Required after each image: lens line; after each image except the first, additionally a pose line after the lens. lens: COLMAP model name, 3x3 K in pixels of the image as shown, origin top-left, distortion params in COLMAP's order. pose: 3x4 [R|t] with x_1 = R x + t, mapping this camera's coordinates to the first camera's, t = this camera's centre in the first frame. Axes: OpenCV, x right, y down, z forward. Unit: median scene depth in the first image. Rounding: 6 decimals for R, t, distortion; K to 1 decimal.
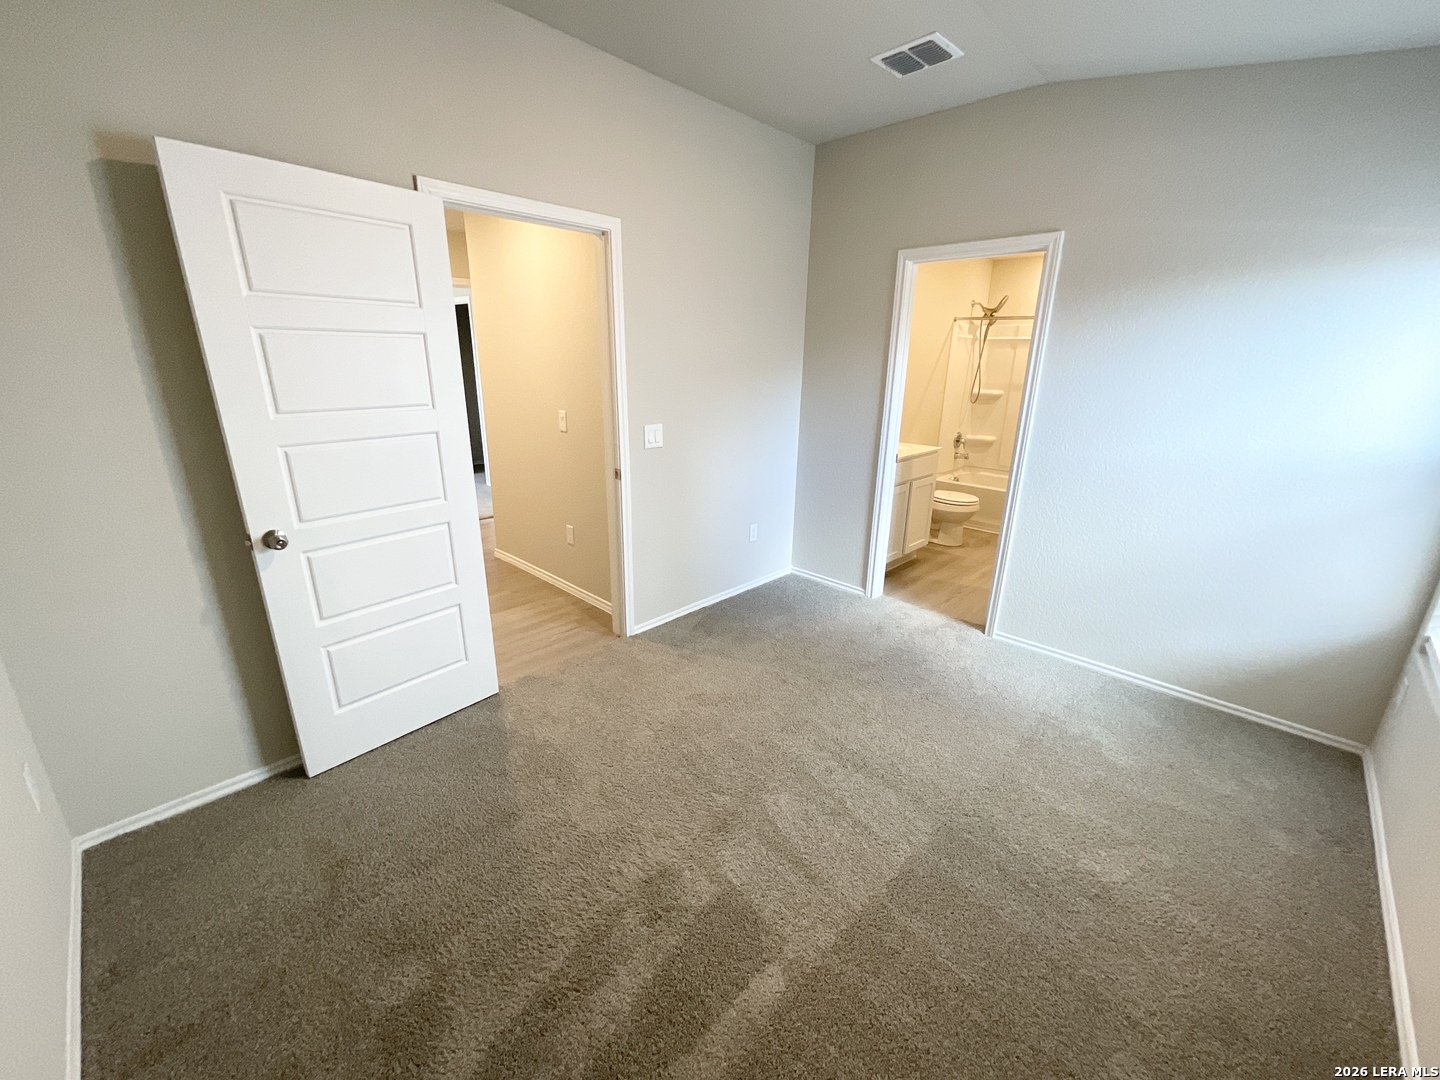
lens RADIAL K [[582.2, 0, 718.7], [0, 582.2, 540.2], [0, 0, 1]] dist [-0.001528, 0.000270]
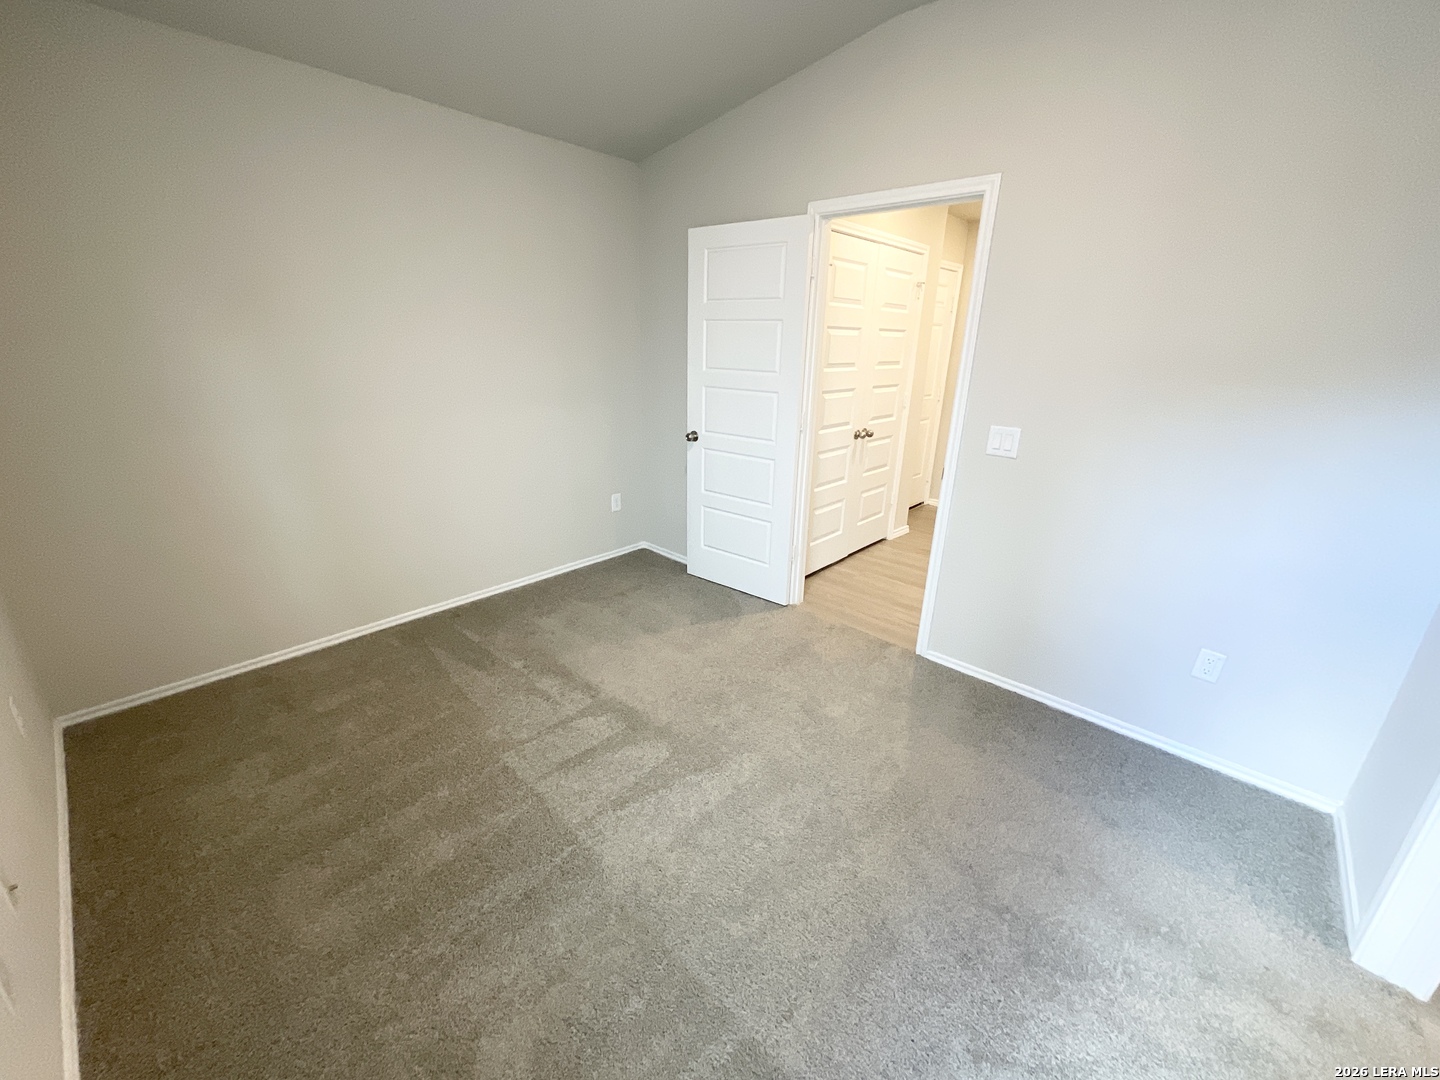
lens RADIAL K [[582.2, 0, 718.7], [0, 582.2, 540.2], [0, 0, 1]] dist [-0.001528, 0.000270]
pose [[0.026664, 0.314639, -0.948837, 0.789397], [-0.323885, 0.900692, 0.289572, -0.190423], [0.945721, 0.299593, 0.125923, 0.678720]]
